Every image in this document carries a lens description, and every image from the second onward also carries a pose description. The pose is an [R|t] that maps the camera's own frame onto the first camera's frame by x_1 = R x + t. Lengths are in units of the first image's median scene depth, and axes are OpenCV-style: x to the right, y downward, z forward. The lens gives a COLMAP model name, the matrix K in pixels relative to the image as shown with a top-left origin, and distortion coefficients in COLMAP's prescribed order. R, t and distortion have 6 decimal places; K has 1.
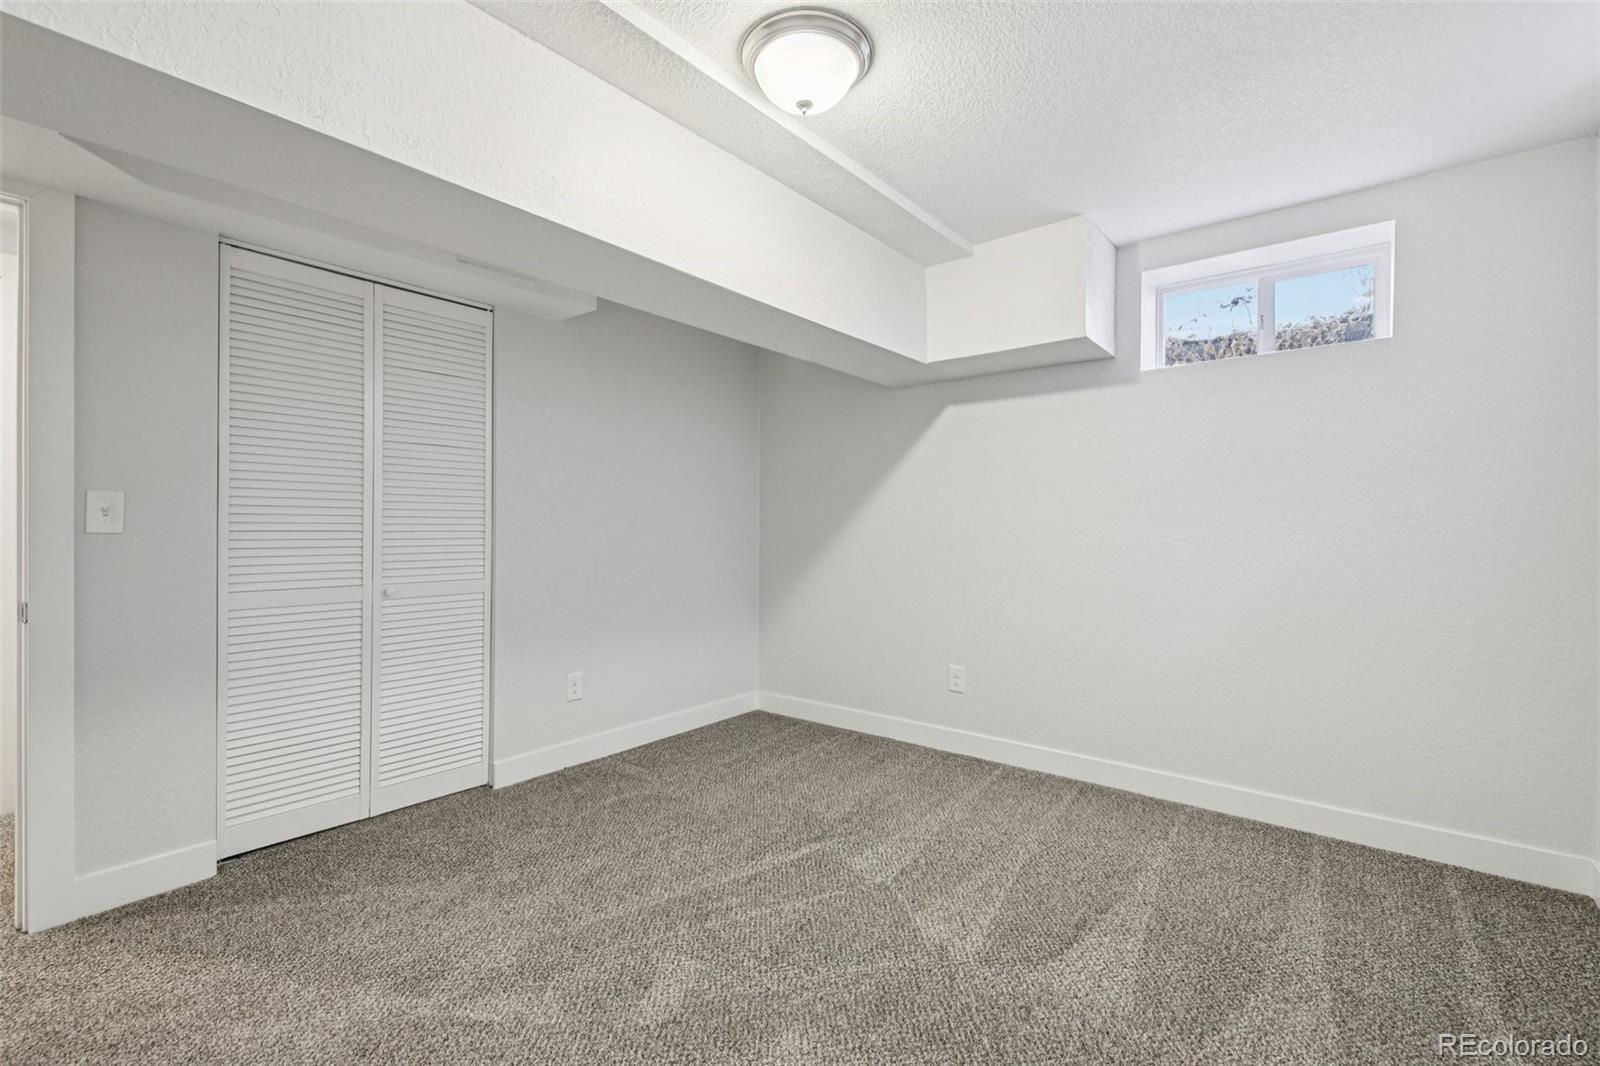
lens RADIAL K [[695.5, 0, 800.9], [0, 695.5, 528.8], [0, 0, 1]] dist [0.007022, -0.002789]
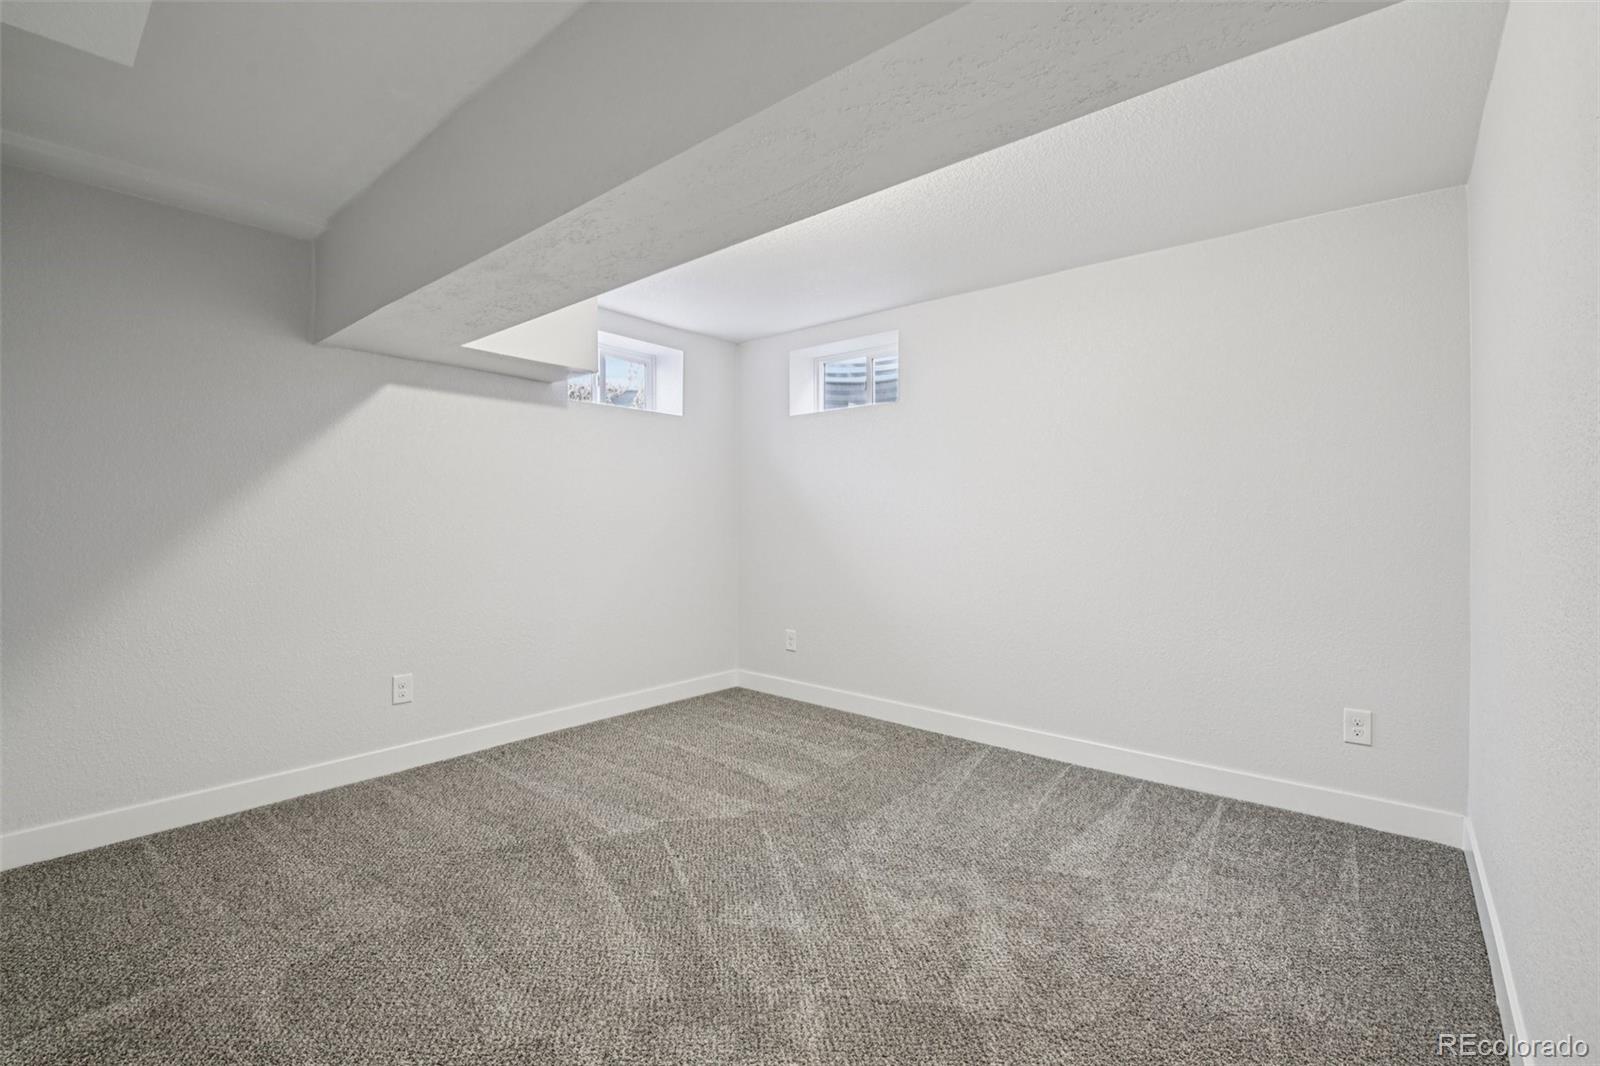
lens RADIAL K [[695.5, 0, 793.0], [0, 695.5, 529.9], [0, 0, 1]] dist [0.007022, -0.002789]
pose [[0.032080, -0.017362, 0.999335, -0.757948], [-0.001008, 0.999848, 0.017403, -0.008633], [-0.999485, -0.001566, 0.032058, 0.528983]]
